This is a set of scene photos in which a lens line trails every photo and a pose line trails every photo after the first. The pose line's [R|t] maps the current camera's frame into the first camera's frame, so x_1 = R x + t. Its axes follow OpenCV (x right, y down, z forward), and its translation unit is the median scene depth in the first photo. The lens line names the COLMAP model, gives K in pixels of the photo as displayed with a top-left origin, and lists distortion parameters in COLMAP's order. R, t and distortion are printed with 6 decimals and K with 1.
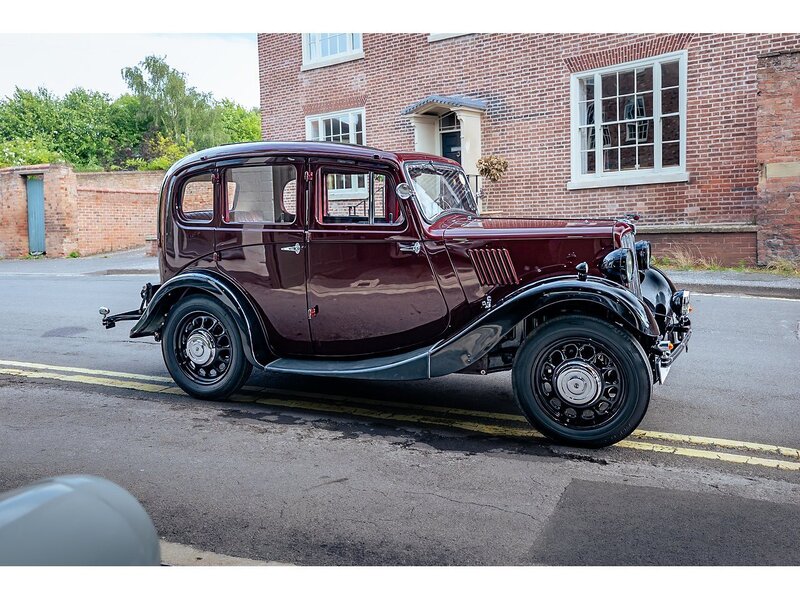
lens RADIAL K [[741.4, 0, 395.9], [0, 741.4, 277.6], [0, 0, 1]] dist [0.008103, 0.000000]
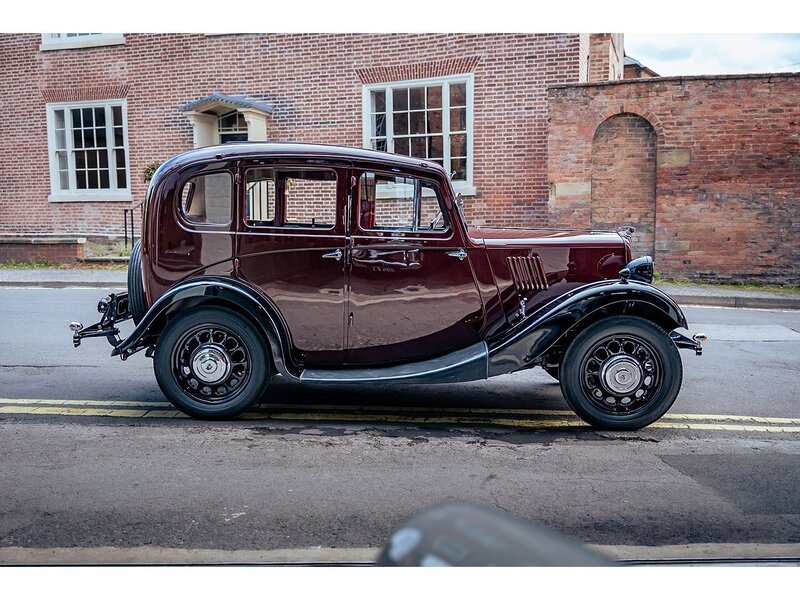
lens RADIAL K [[771.9, 0, 396.7], [0, 771.9, 294.6], [0, 0, 1]] dist [0.003117, 0.000000]
pose [[0.918443, -0.014720, 0.395279, -0.369540], [0.011356, 0.999877, 0.010848, 0.001974], [-0.395390, -0.005475, 0.918497, 0.032688]]
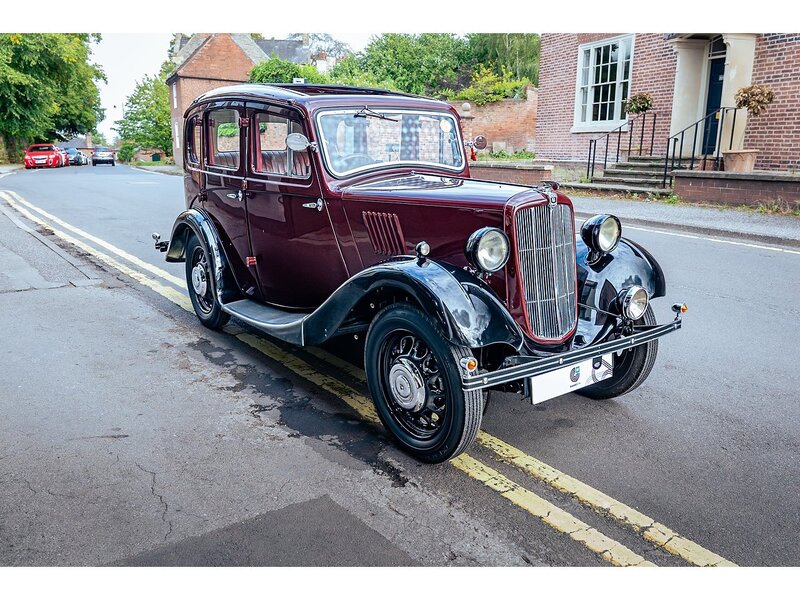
lens RADIAL K [[655.6, 0, 399.3], [0, 655.6, 296.9], [0, 0, 1]] dist [0.011966, -0.018156]
pose [[0.881665, 0.135243, -0.452080, 0.382947], [-0.065211, 0.983777, 0.167125, -0.053815], [0.467348, -0.117868, 0.876181, 0.243846]]
